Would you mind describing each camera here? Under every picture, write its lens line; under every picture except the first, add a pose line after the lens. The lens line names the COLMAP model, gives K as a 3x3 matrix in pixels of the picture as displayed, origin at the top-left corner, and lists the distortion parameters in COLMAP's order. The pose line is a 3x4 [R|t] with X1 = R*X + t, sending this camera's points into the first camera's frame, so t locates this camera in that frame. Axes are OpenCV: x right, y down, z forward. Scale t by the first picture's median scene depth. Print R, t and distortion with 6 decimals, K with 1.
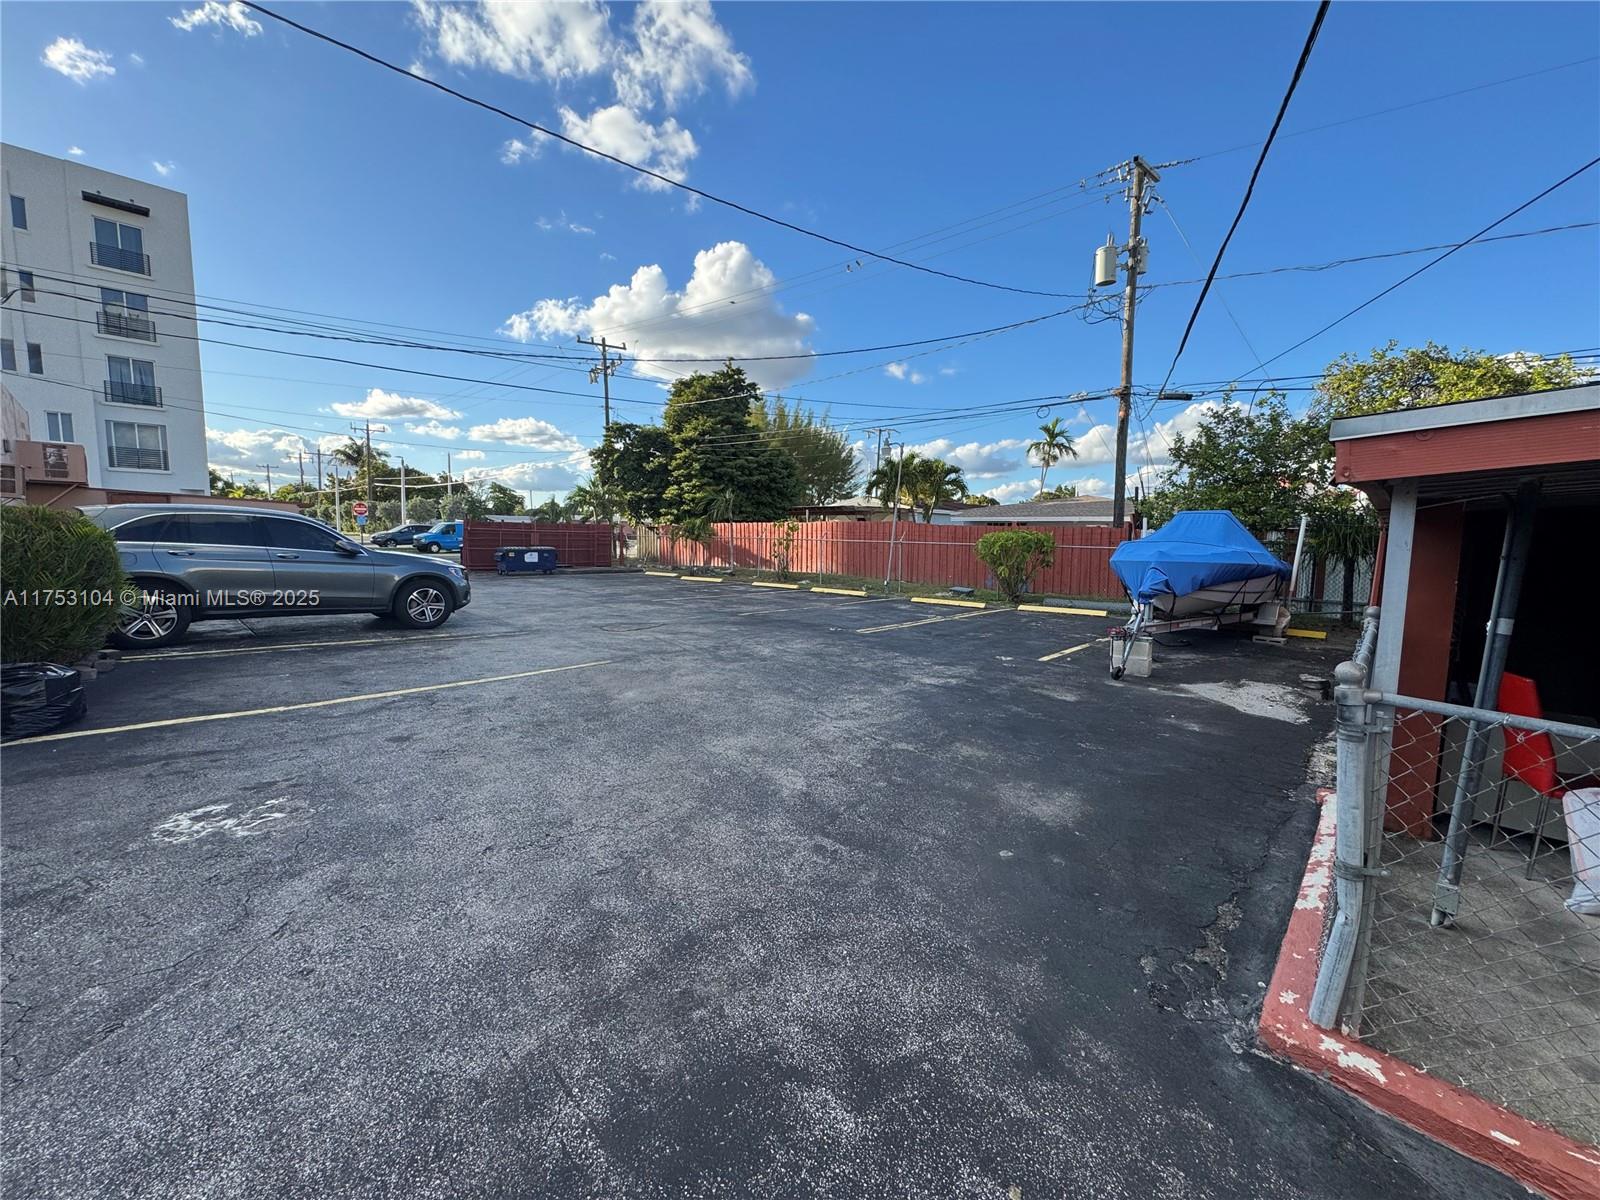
lens RADIAL K [[638.4, 0, 800.0], [0, 638.4, 600.0], [0, 0, 1]] dist [-0.003241, 0.000528]
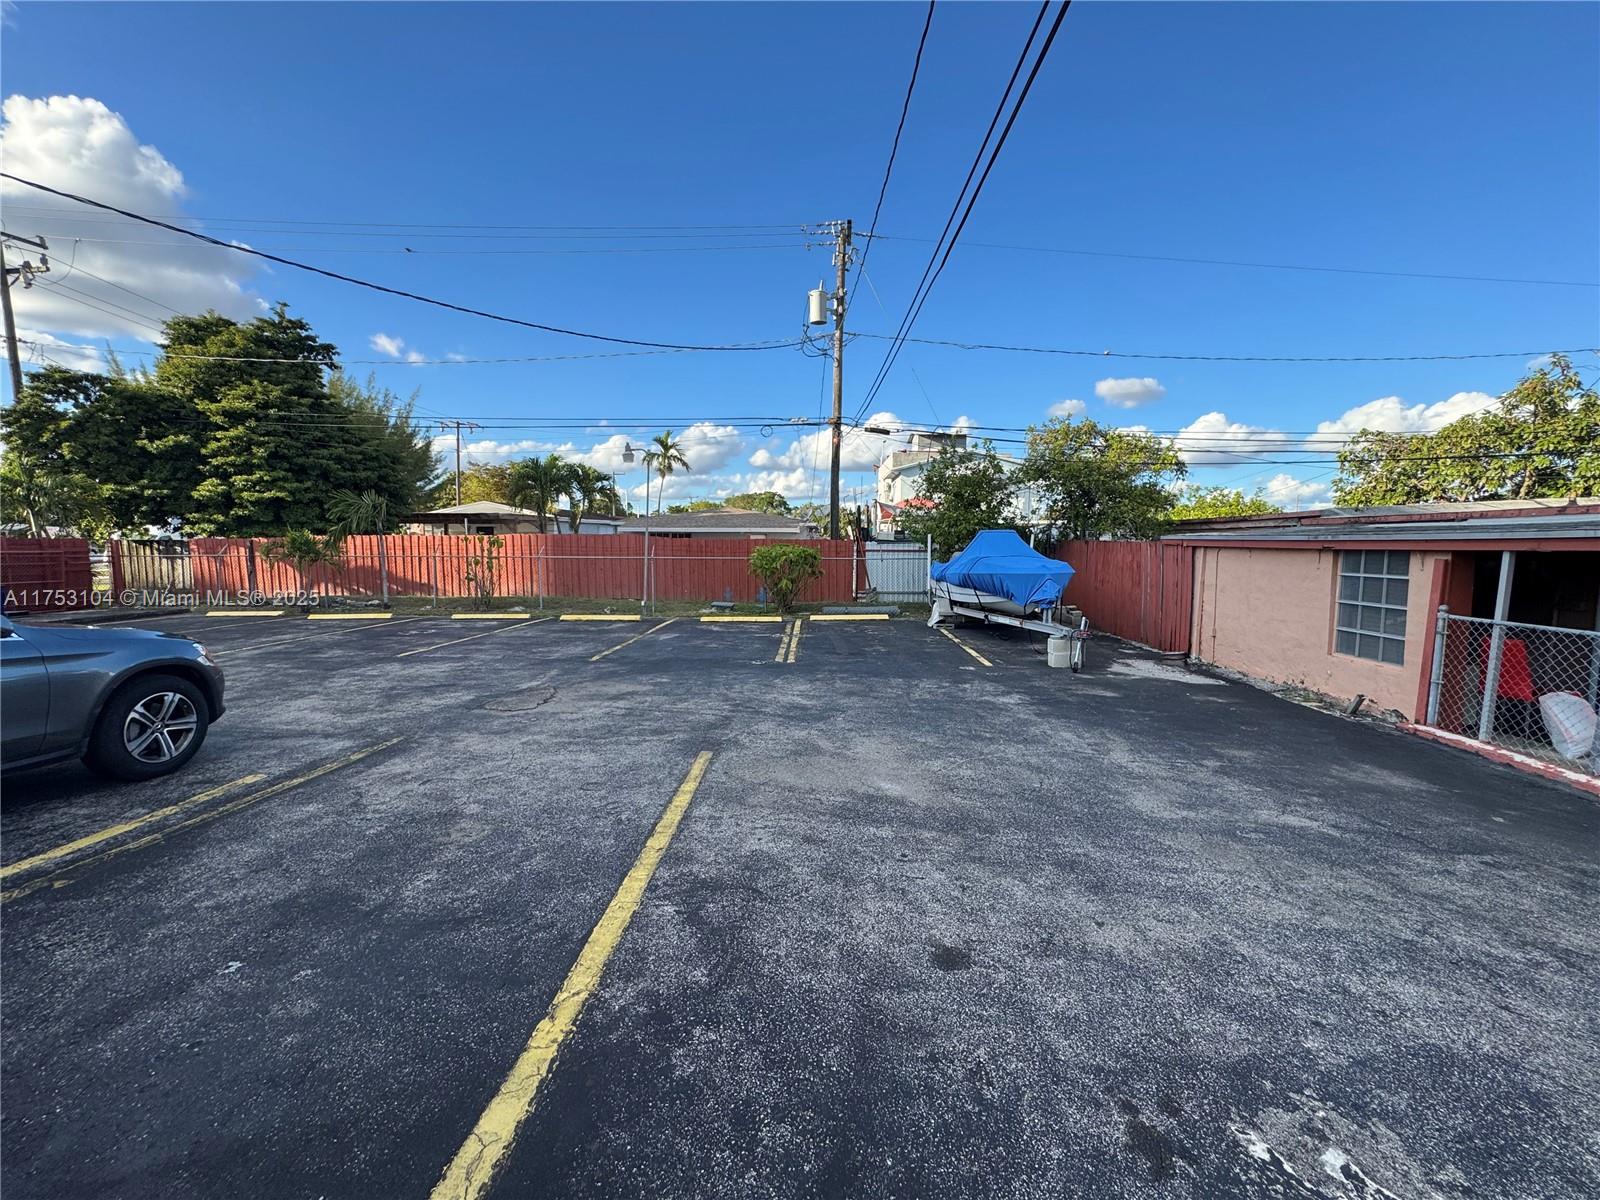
lens RADIAL K [[638.4, 0, 800.0], [0, 638.4, 600.0], [0, 0, 1]] dist [-0.003241, 0.000528]
pose [[0.757723, -0.072474, 0.648539, -0.205981], [0.076950, 0.996803, 0.021488, -0.024376], [-0.648024, 0.033623, 0.760878, 0.121493]]
